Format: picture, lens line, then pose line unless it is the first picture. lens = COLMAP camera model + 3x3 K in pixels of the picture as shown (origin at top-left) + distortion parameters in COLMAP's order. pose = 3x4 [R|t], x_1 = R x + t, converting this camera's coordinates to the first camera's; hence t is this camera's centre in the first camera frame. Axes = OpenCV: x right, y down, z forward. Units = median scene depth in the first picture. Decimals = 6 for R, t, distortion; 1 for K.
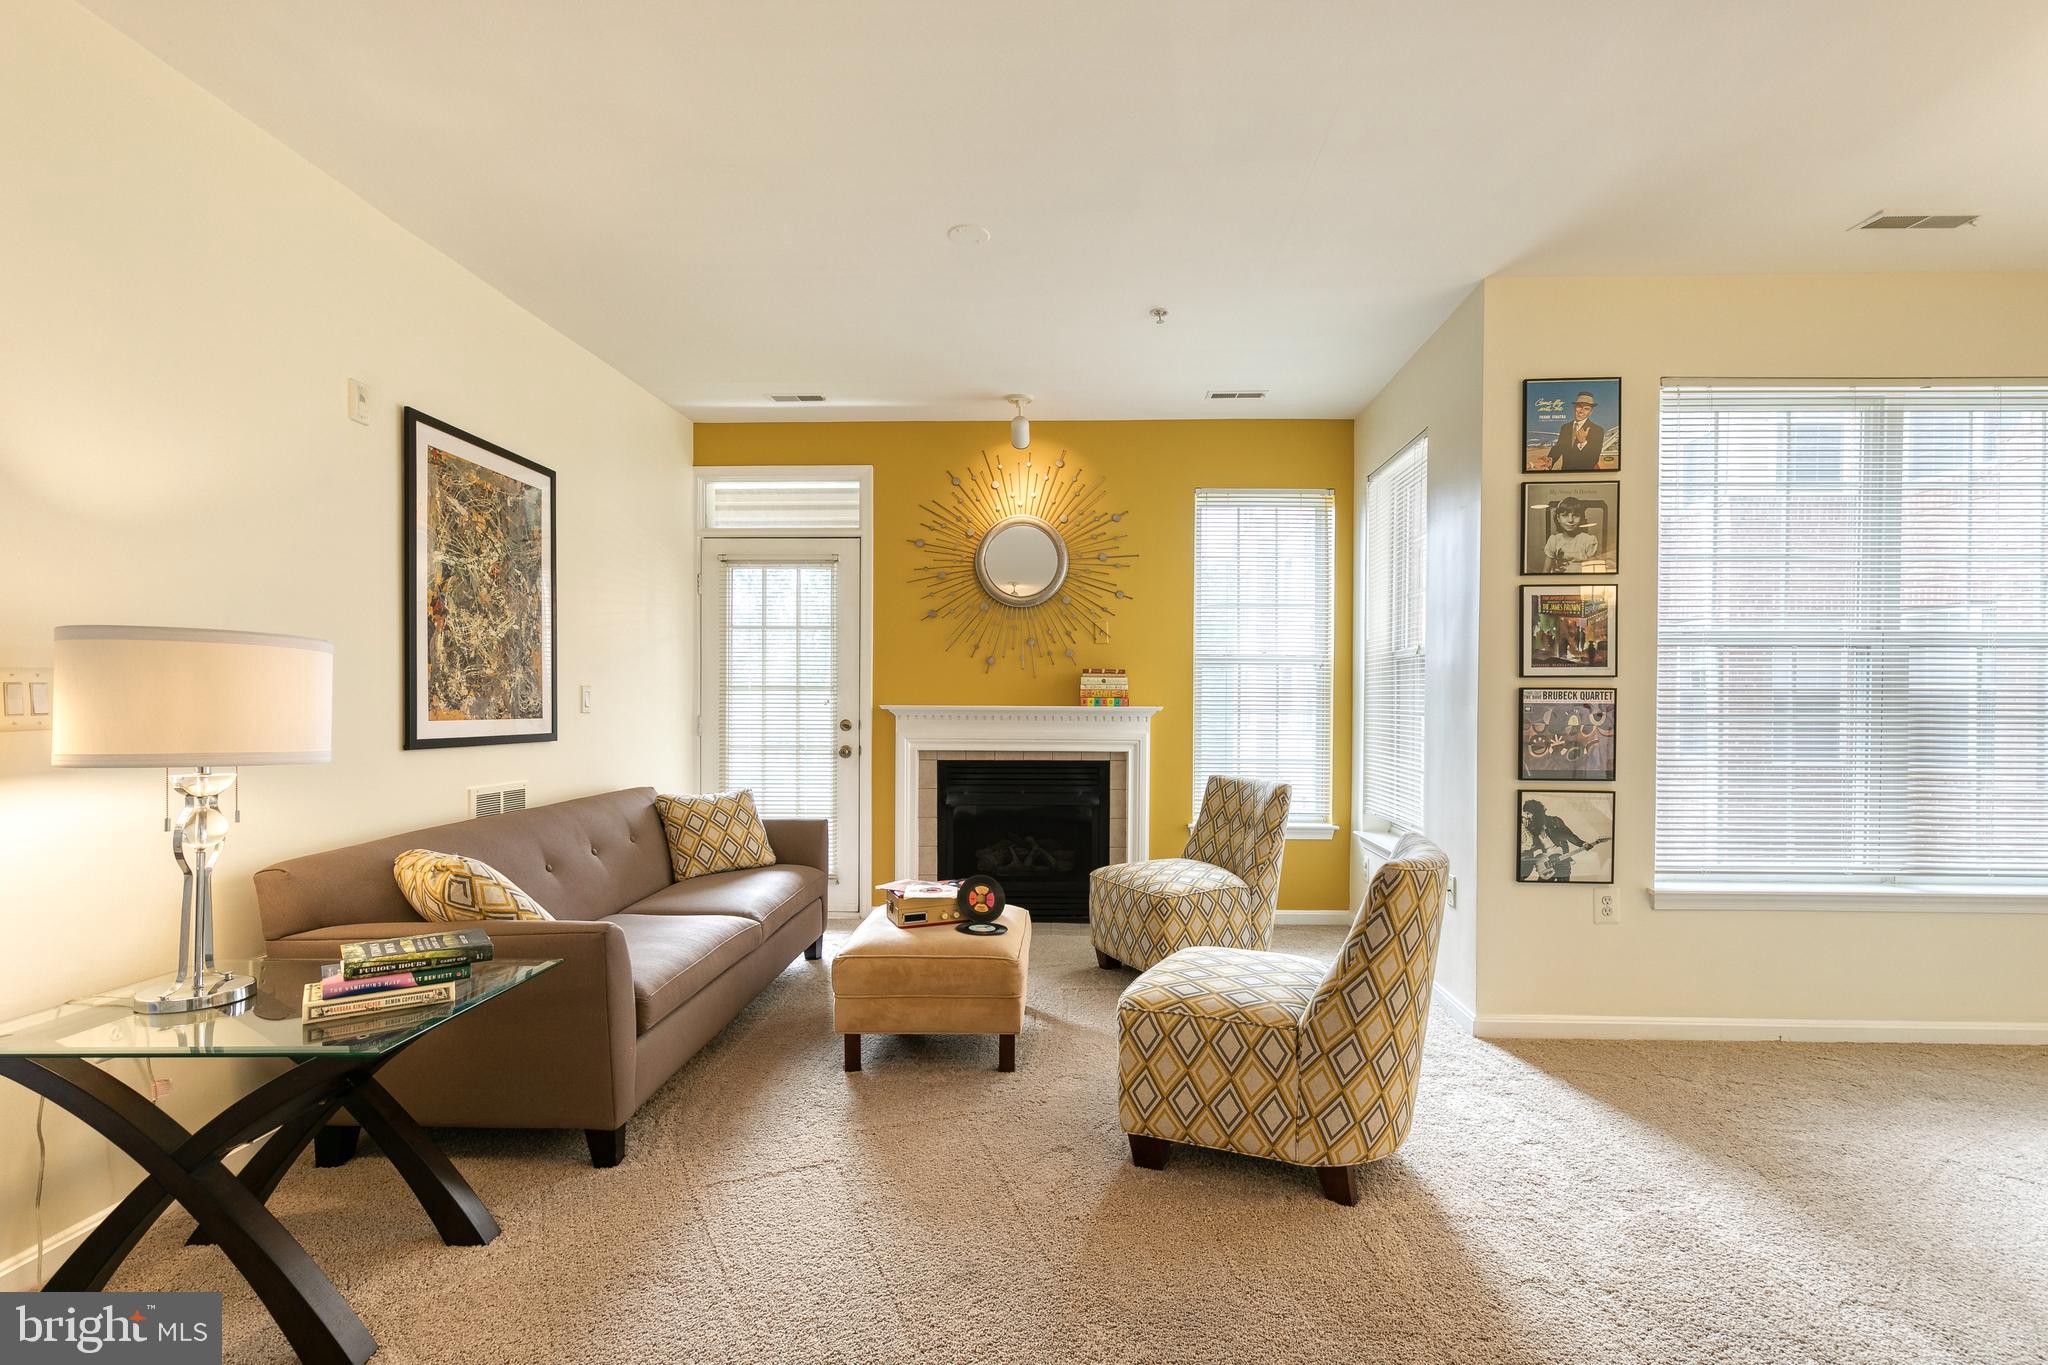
lens RADIAL K [[948.8, 0, 1063.4], [0, 948.8, 716.4], [0, 0, 1]] dist [0.004781, -0.000216]
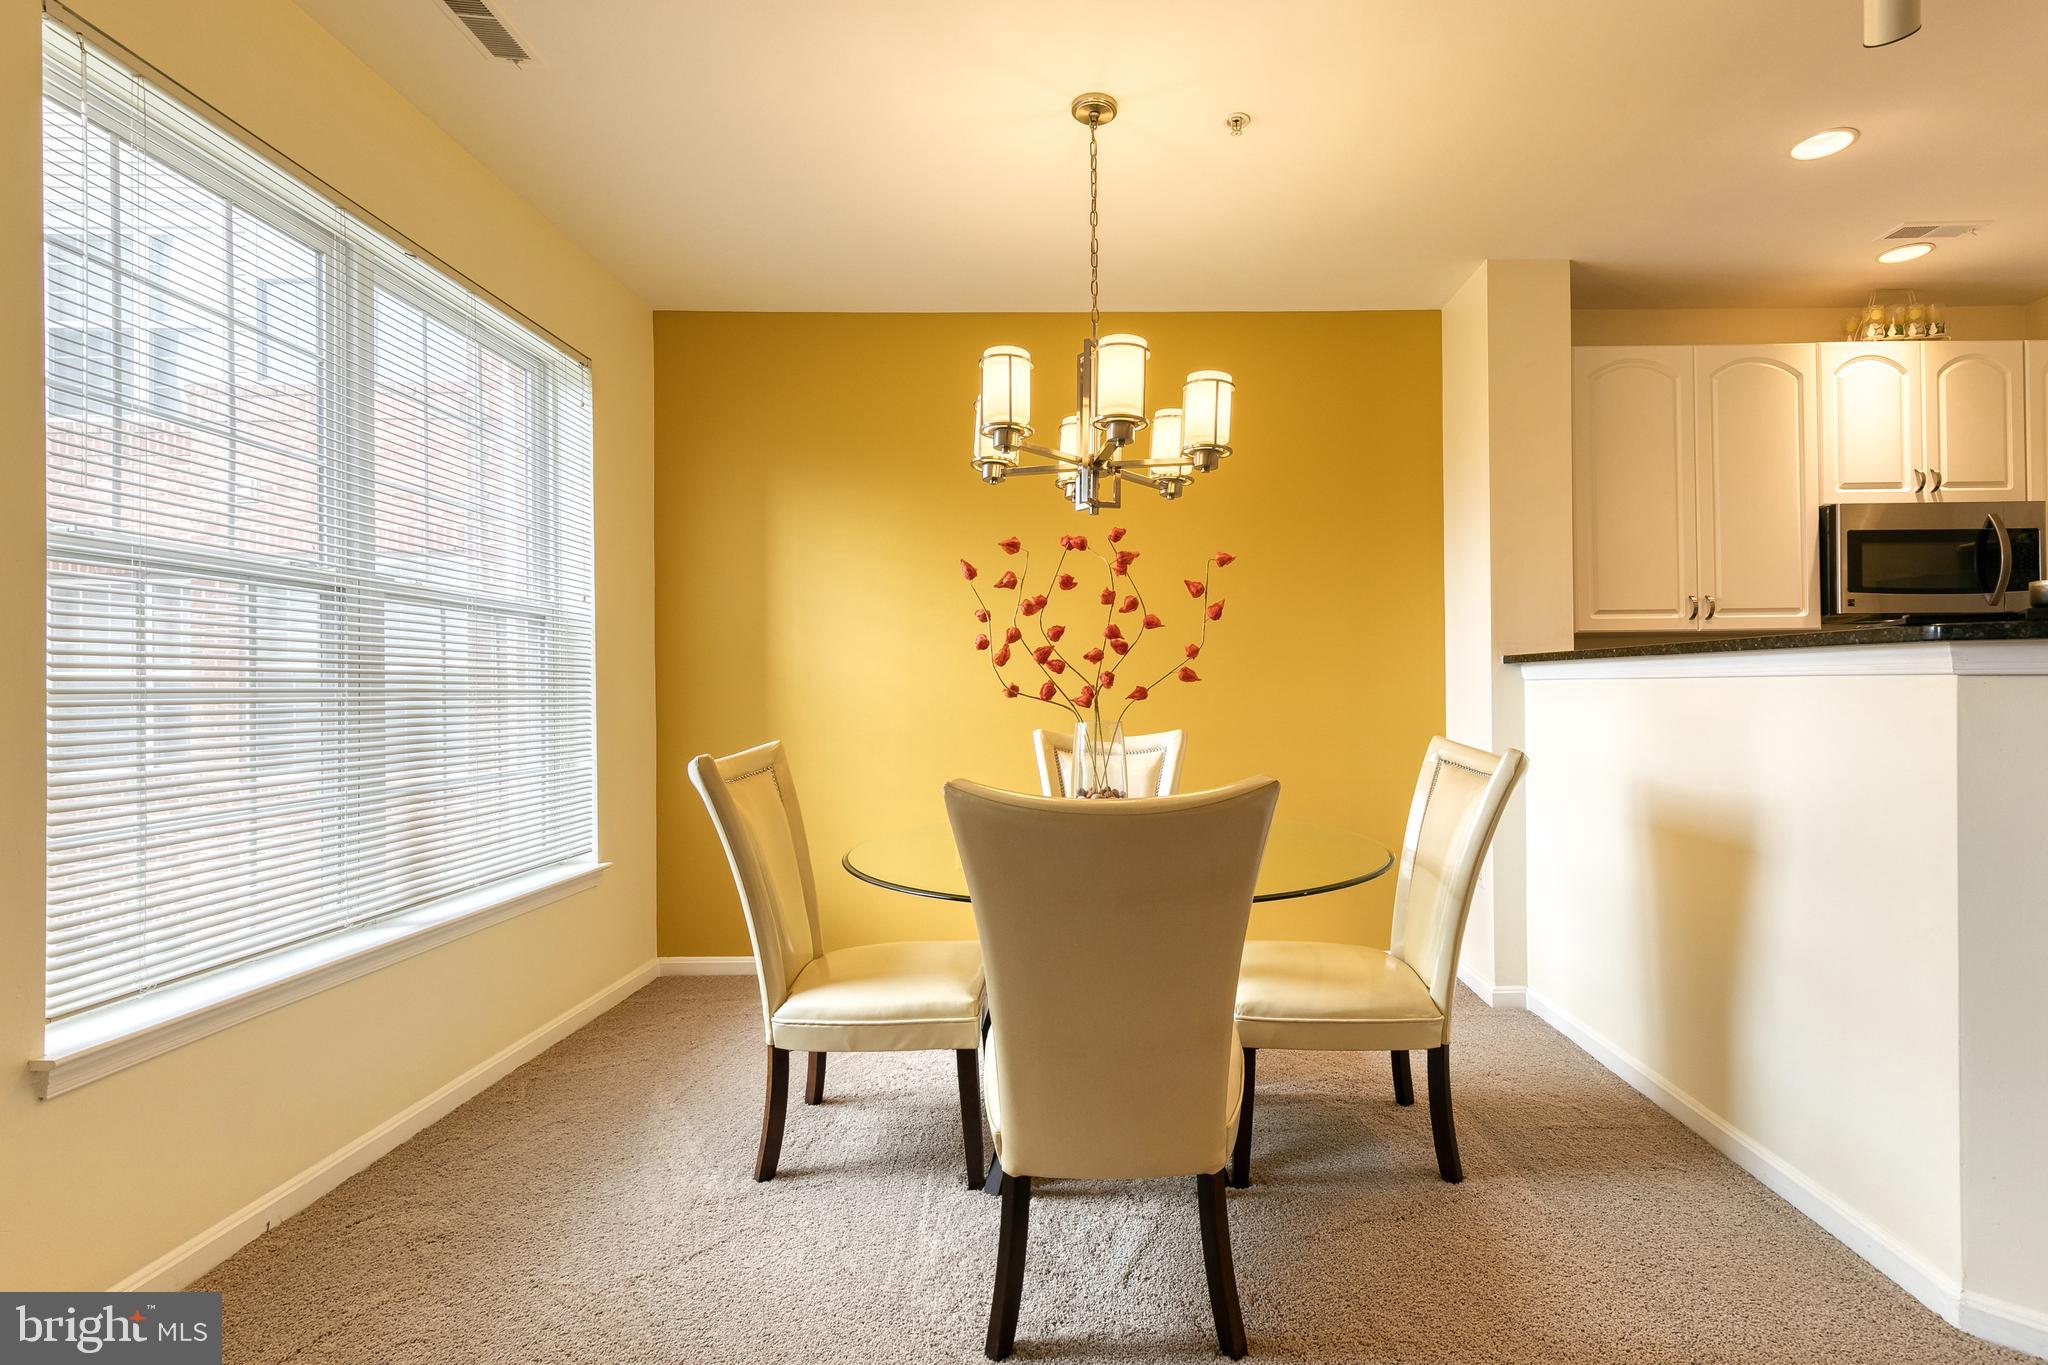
lens RADIAL K [[981.9, 0, 1093.6], [0, 981.9, 679.9], [0, 0, 1]] dist [0.009982, 0.000064]
pose [[-0.028159, 0.007538, 0.999575, 0.107559], [0.023603, 0.999698, -0.006874, 0.008673], [-0.999325, 0.023399, -0.028328, 0.483547]]
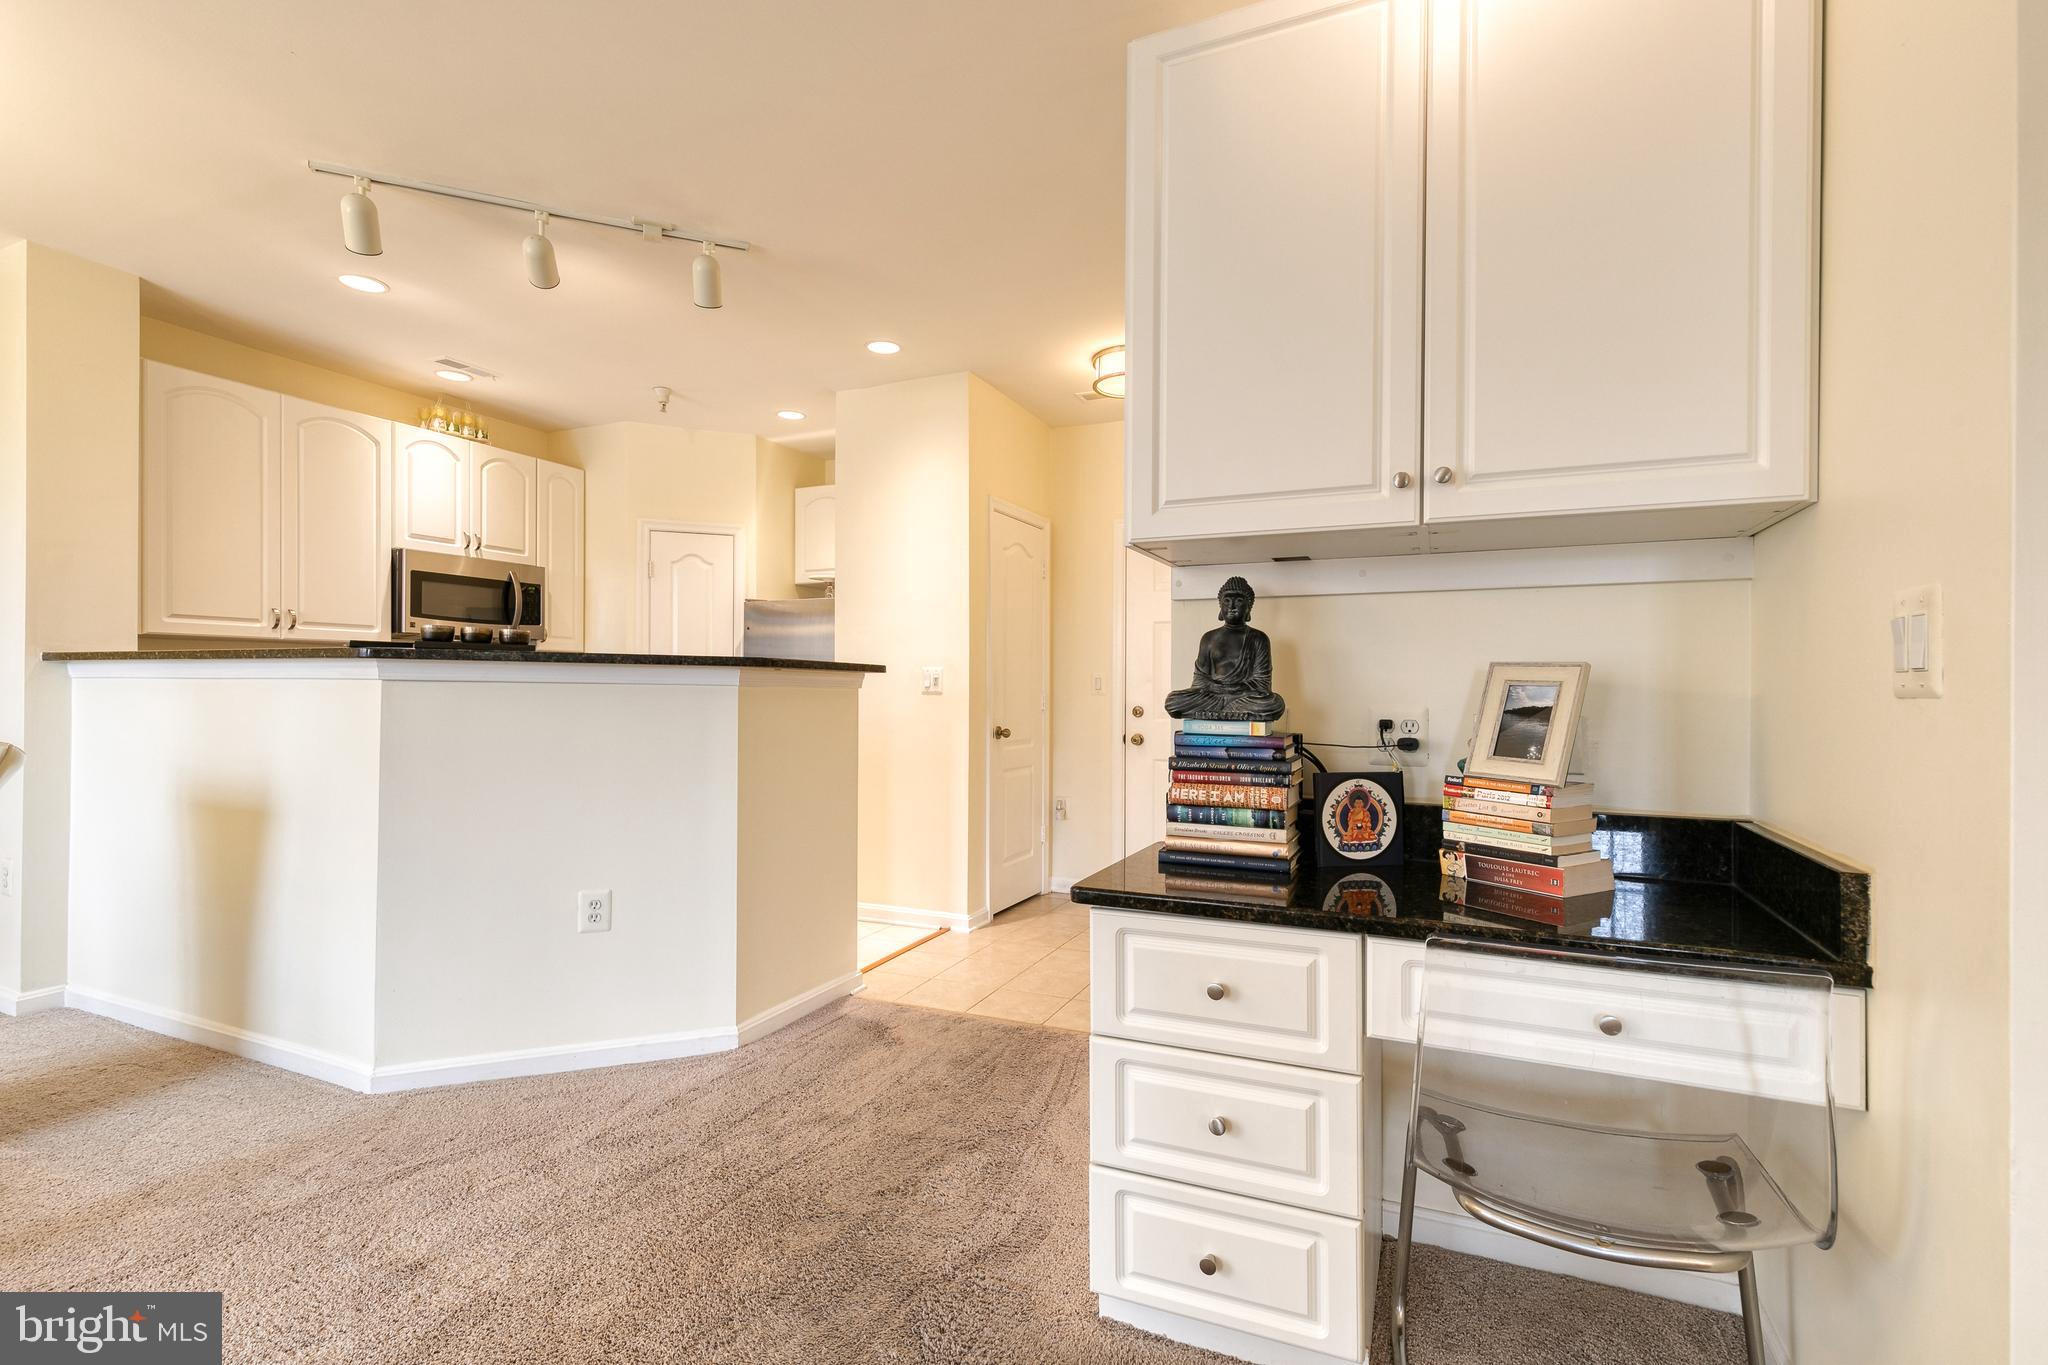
lens RADIAL K [[923.9, 0, 1048.5], [0, 923.9, 687.0], [0, 0, 1]] dist [0.002604, 0.000337]
pose [[-0.925846, -0.004857, 0.377871, -0.191232], [-0.000579, 0.999934, 0.011434, 0.010424], [-0.377901, 0.010368, -0.925788, 0.515731]]
